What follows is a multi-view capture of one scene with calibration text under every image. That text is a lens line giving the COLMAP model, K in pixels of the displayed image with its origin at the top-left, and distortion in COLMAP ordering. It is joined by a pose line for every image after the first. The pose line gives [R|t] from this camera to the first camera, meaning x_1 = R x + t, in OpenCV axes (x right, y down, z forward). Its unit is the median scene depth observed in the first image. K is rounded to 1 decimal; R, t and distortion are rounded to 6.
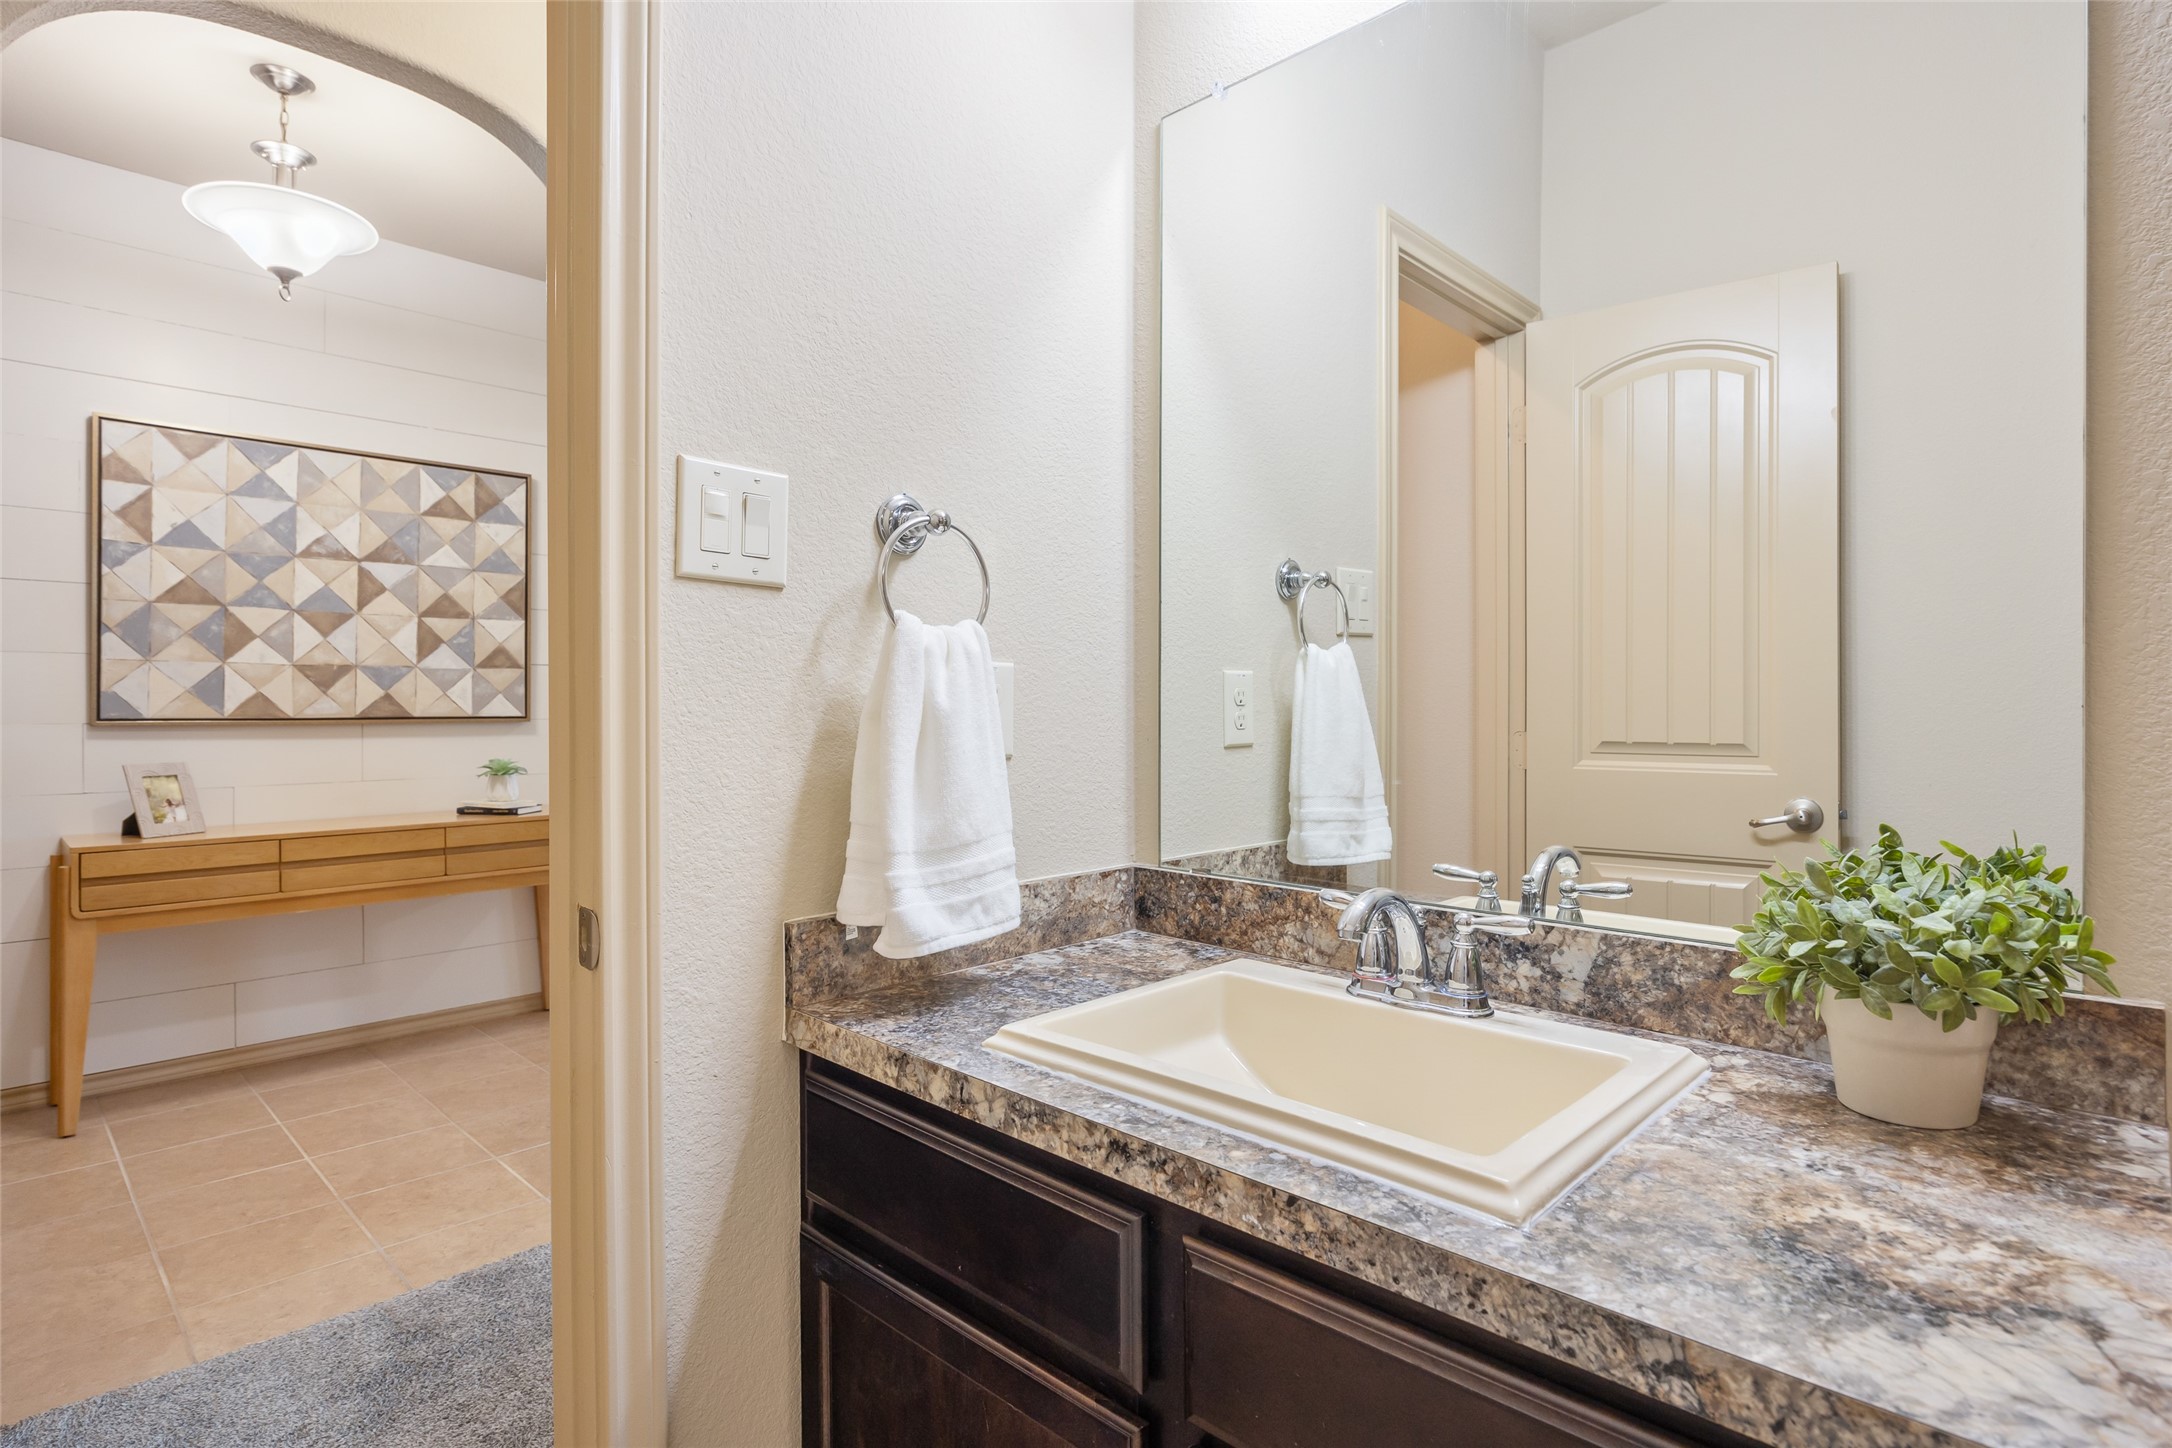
lens RADIAL K [[1038.2, 0, 1117.4], [0, 1038.2, 708.3], [0, 0, 1]] dist [-0.012937, 0.000410]
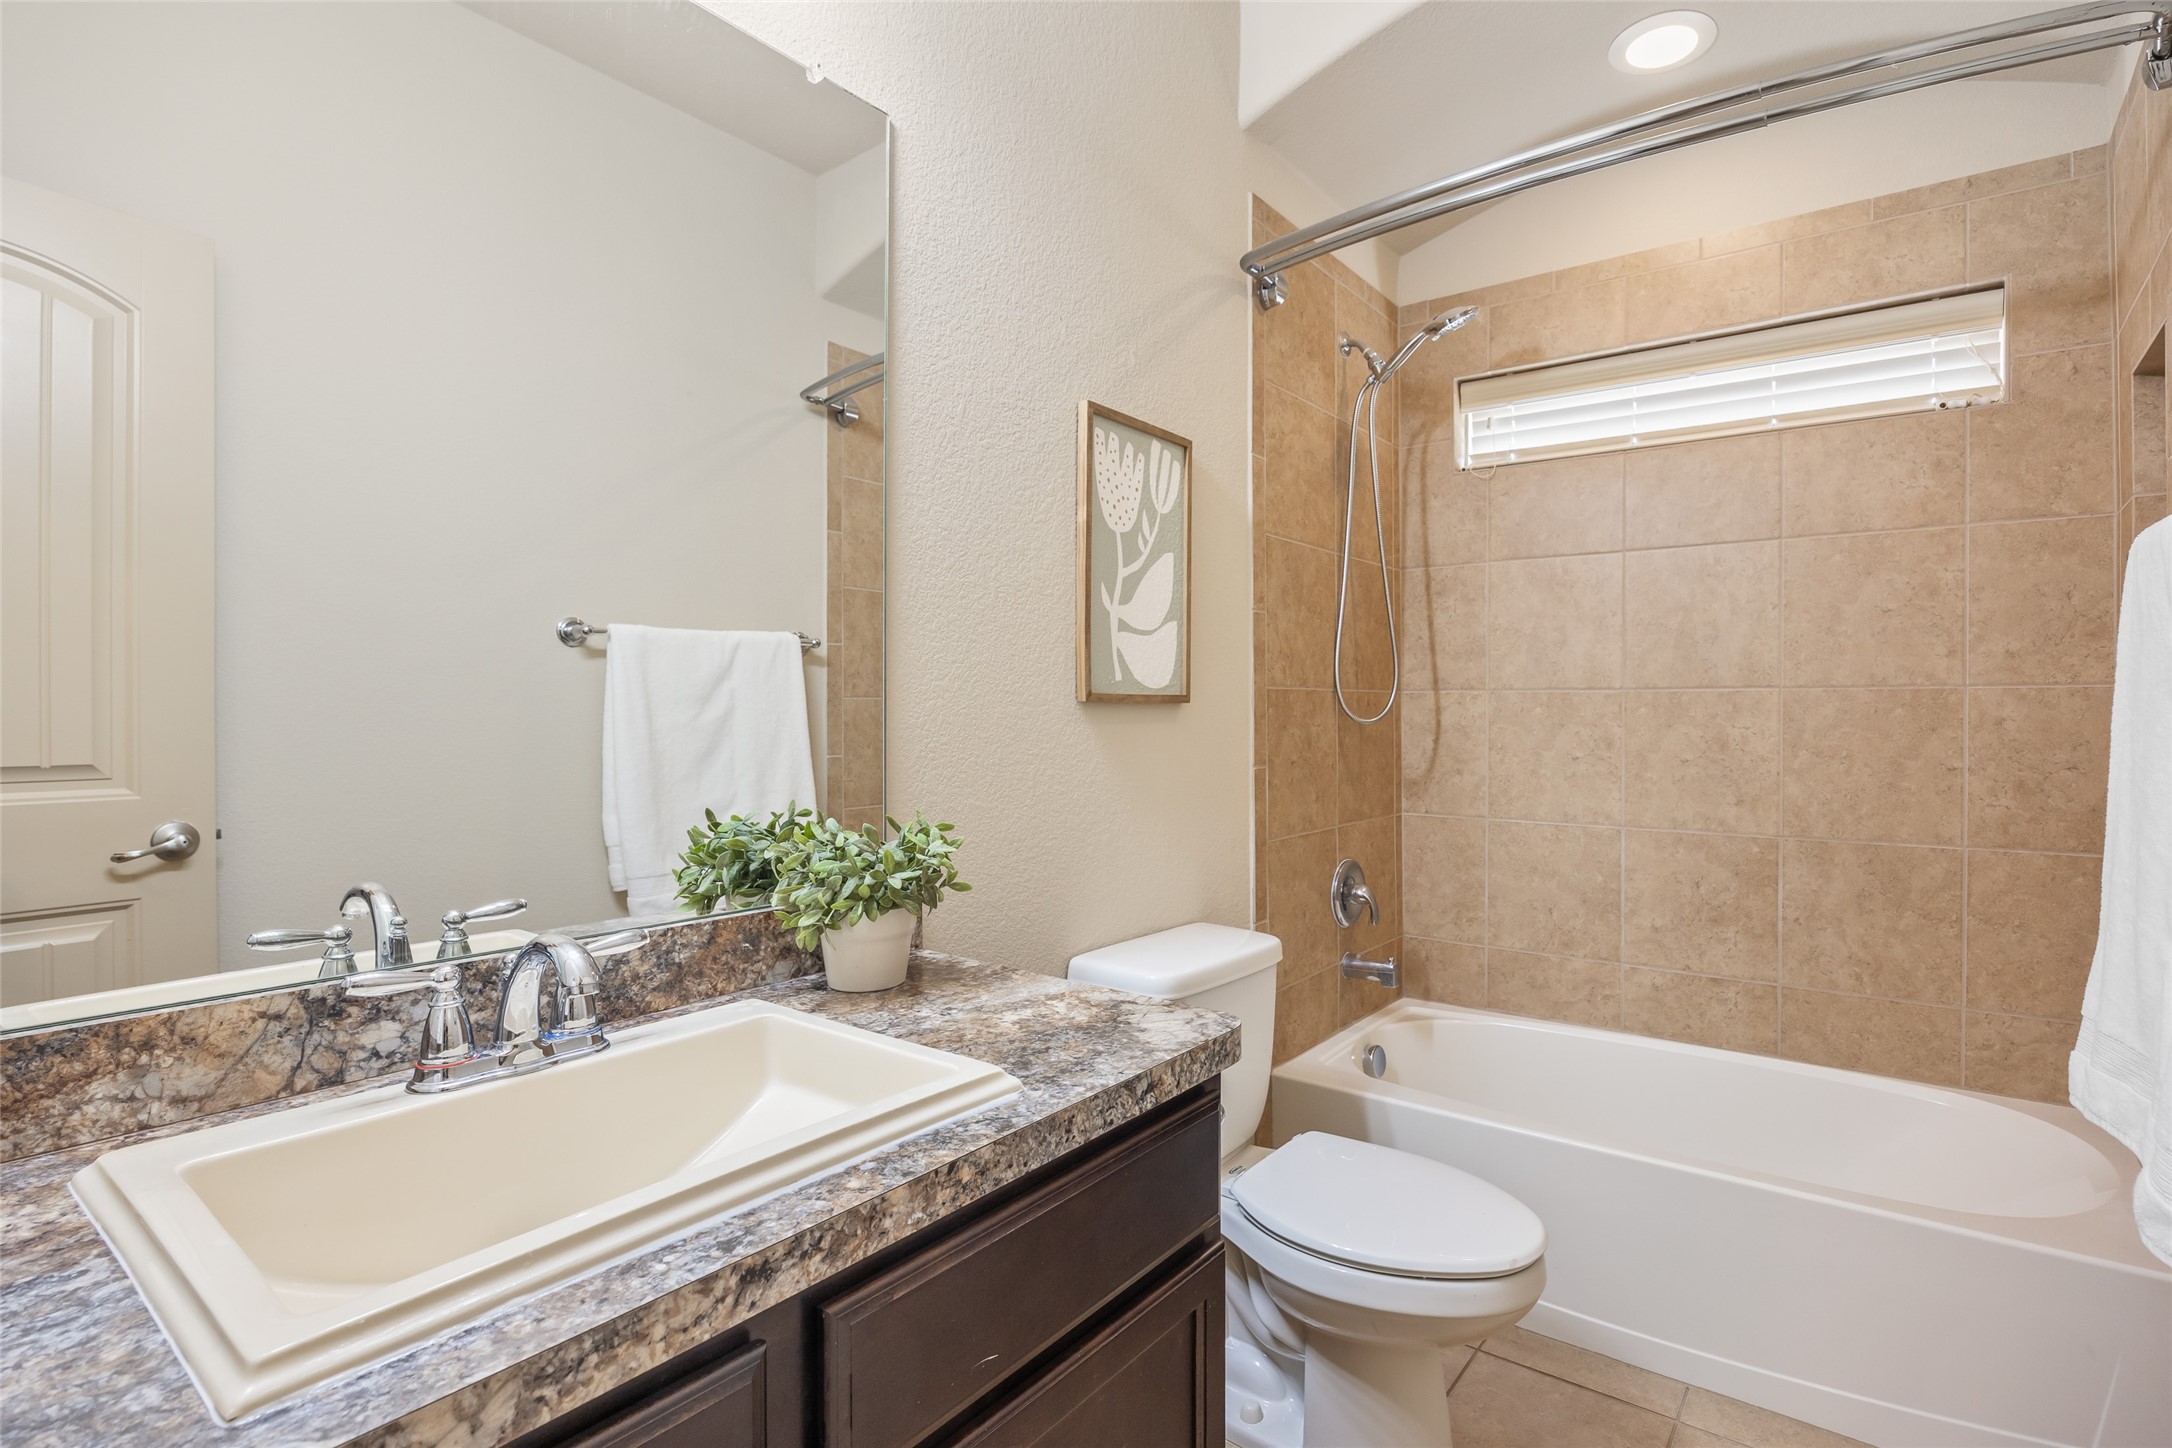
lens RADIAL K [[1004.5, 0, 1117.9], [0, 1004.5, 701.6], [0, 0, 1]] dist [-0.017339, 0.000730]
pose [[-0.068934, 0.011682, 0.997553, -0.865043], [0.005107, 0.999922, -0.011357, -0.010755], [-0.997608, 0.004312, -0.068988, 0.839152]]
